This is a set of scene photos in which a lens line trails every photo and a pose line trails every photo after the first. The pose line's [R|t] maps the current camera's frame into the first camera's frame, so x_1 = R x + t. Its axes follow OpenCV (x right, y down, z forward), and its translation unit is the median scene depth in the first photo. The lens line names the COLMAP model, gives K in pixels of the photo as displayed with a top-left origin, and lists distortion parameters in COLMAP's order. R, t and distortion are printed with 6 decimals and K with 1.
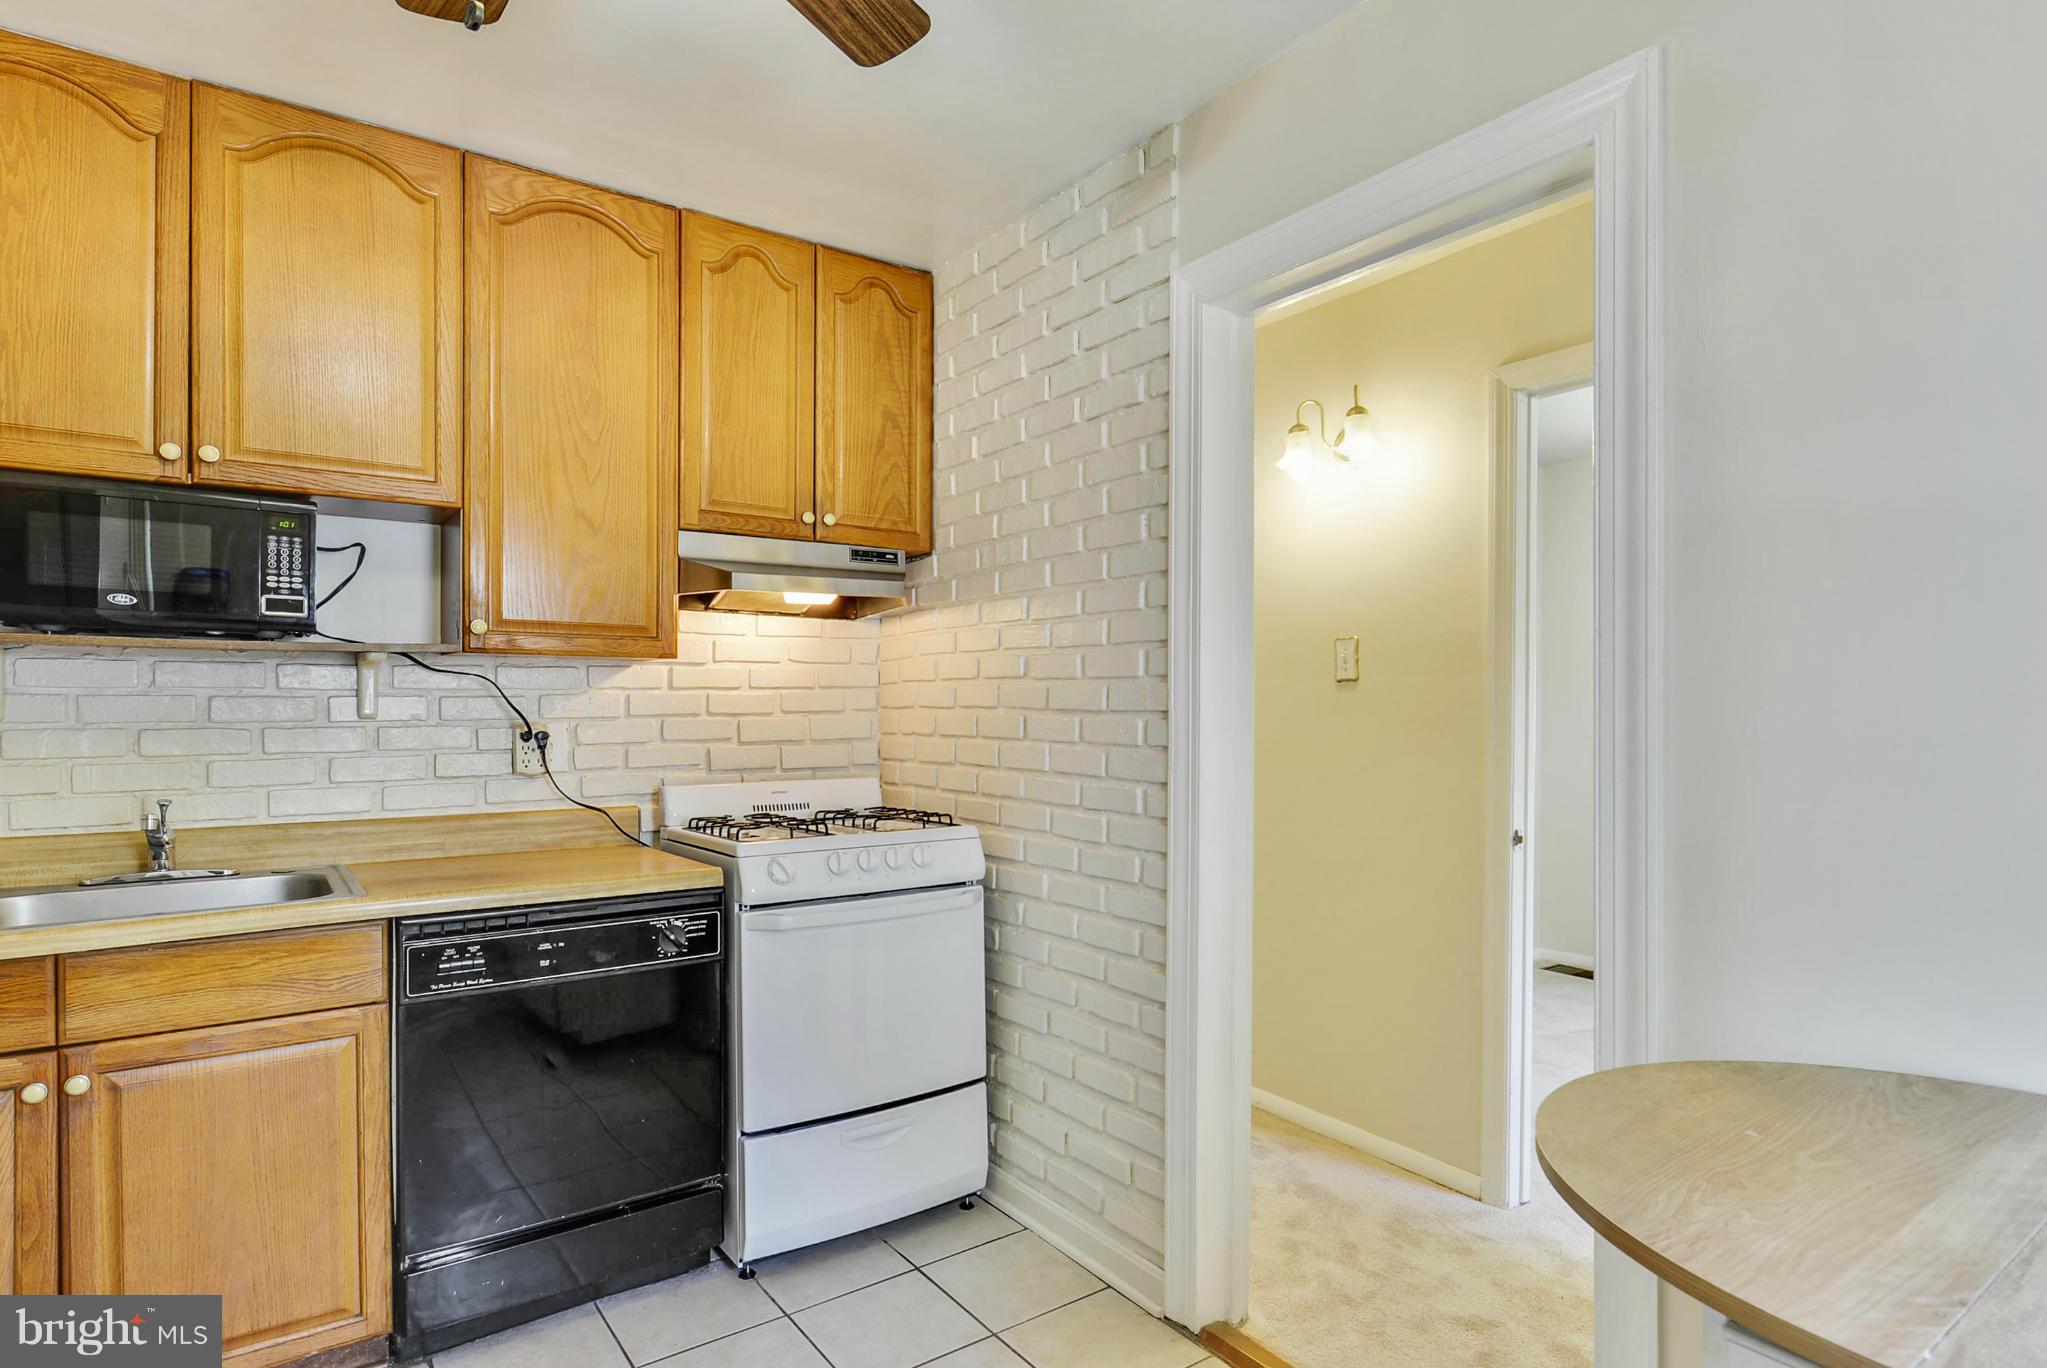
lens RADIAL K [[1077.1, 0, 1049.9], [0, 1077.1, 694.6], [0, 0, 1]] dist [0.000629, -0.016400]
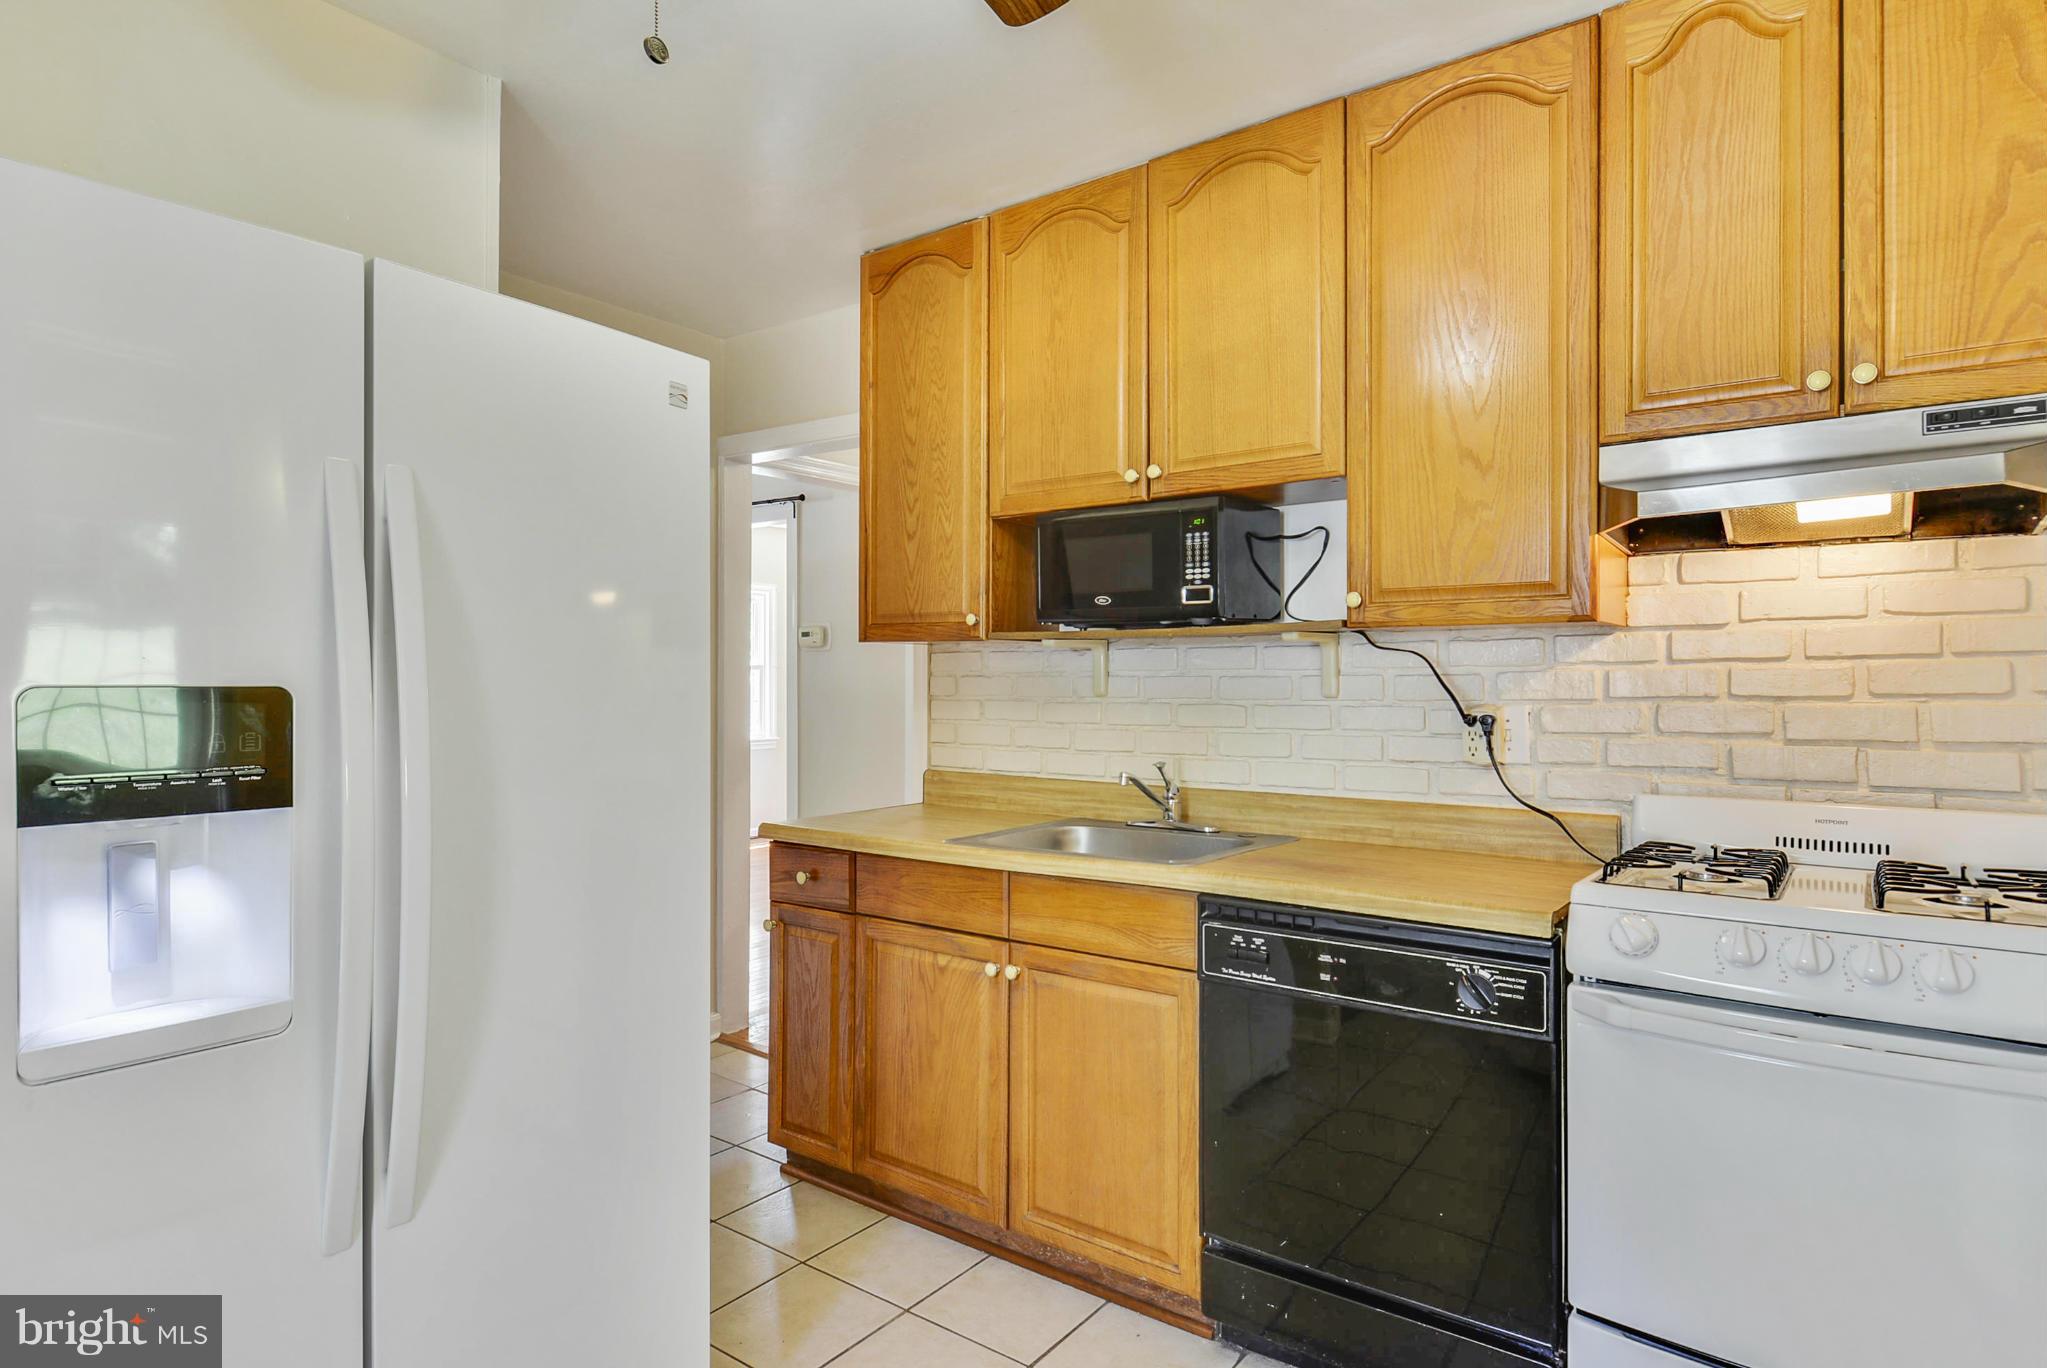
lens RADIAL K [[1069.1, 0, 1022.8], [0, 1069.1, 671.1], [0, 0, 1]] dist [0.003124, -0.008251]
pose [[0.297227, -0.012859, -0.954720, 0.251872], [0.008125, 0.999907, -0.010938, 0.006036], [0.954772, -0.004506, 0.297304, 0.432836]]
